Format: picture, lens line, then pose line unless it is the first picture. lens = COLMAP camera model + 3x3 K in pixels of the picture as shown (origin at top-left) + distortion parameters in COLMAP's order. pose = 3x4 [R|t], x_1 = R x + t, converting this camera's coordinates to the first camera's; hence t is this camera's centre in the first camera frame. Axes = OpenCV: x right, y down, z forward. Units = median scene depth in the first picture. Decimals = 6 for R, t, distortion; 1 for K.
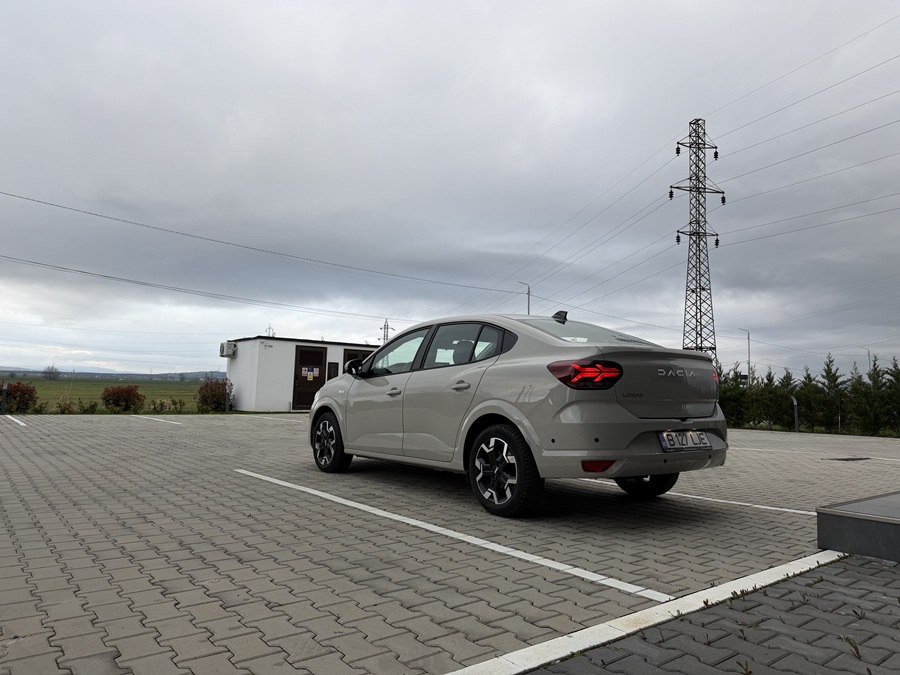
lens RADIAL K [[625.3, 0, 456.7], [0, 625.3, 338.8], [0, 0, 1]] dist [0.065075, -0.085314]
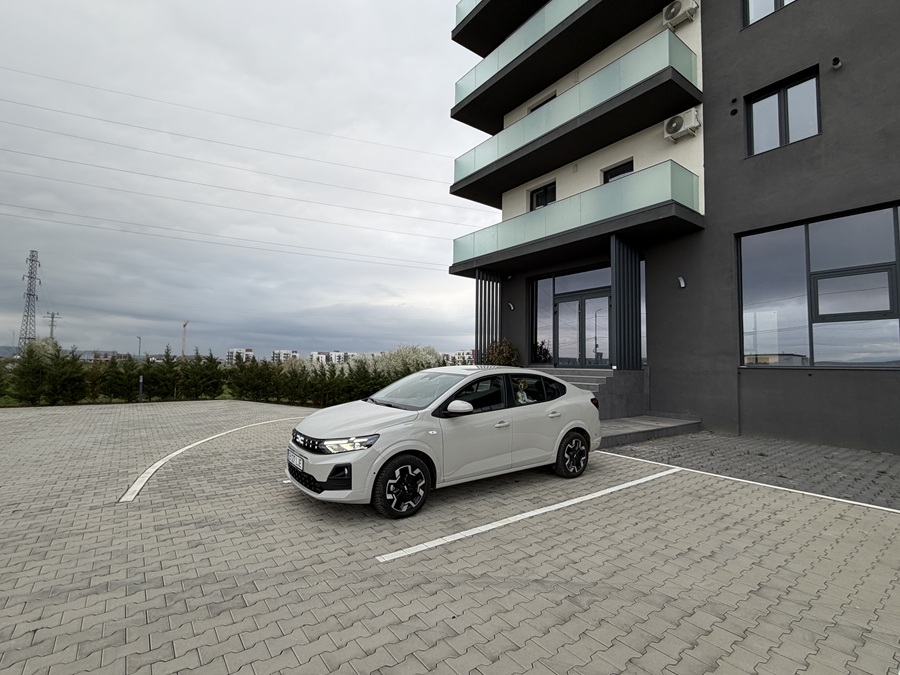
lens RADIAL K [[421.2, 0, 448.2], [0, 421.2, 335.2], [0, 0, 1]] dist [-0.001870, 0.000012]
pose [[0.023040, 0.046637, 0.998646, -0.324771], [-0.100258, 0.993983, -0.044106, -0.017839], [-0.994695, -0.099106, 0.027577, 0.350461]]
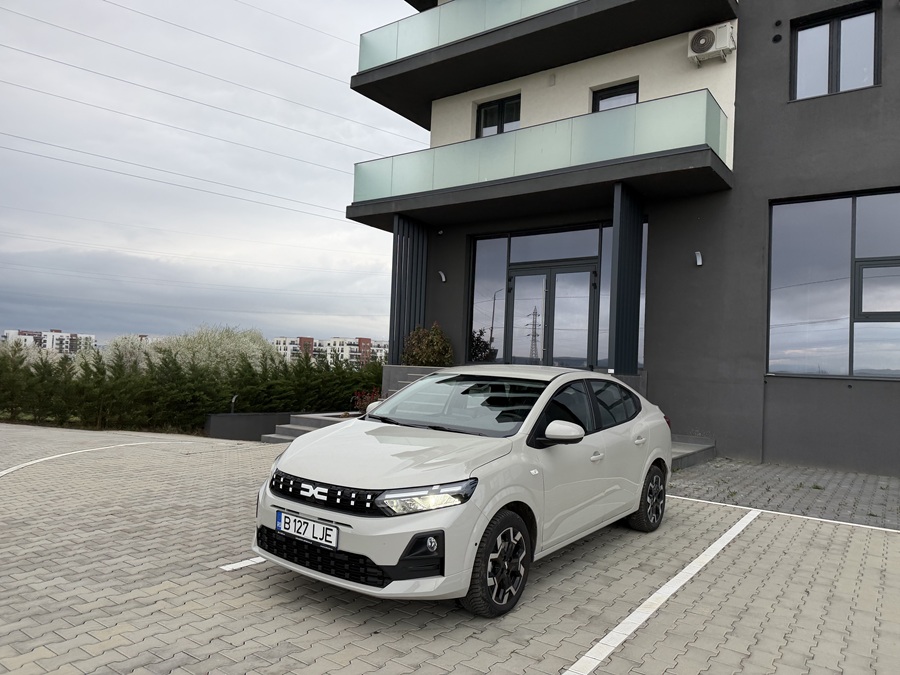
lens RADIAL K [[625.3, 0, 456.7], [0, 625.3, 338.8], [0, 0, 1]] dist [0.065075, -0.085314]
pose [[-0.284323, 0.008400, 0.958692, -0.286527], [-0.128932, 0.990543, -0.046917, -0.004585], [-0.950019, -0.136946, -0.280551, 0.462743]]
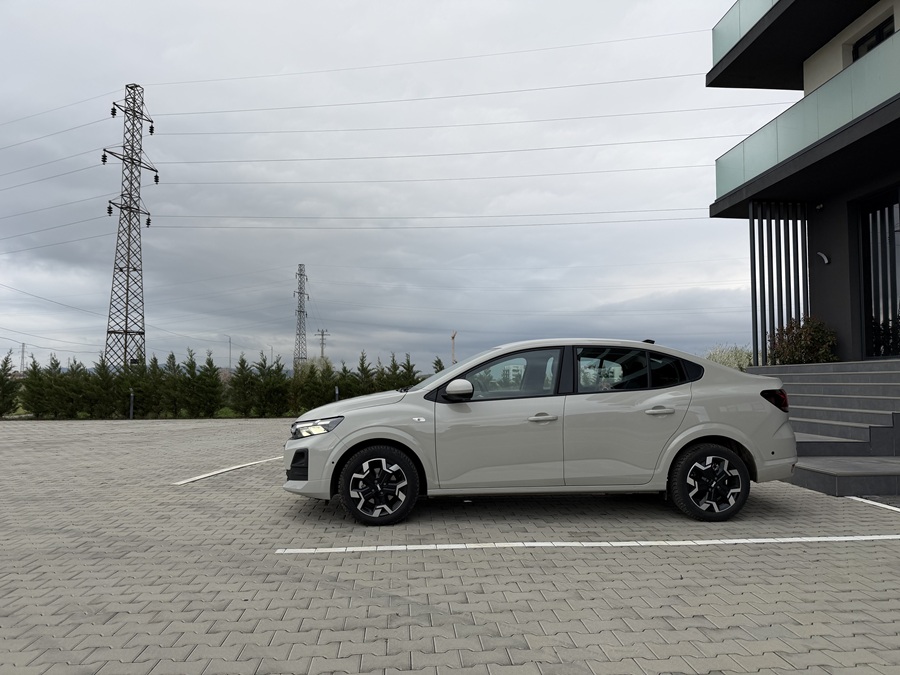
lens RADIAL K [[625.3, 0, 456.7], [0, 625.3, 338.8], [0, 0, 1]] dist [0.065075, -0.085314]
pose [[0.553773, 0.036587, 0.831864, -0.296410], [-0.061775, 0.998086, -0.002775, -0.006517], [-0.830373, -0.049852, 0.554973, 0.189776]]
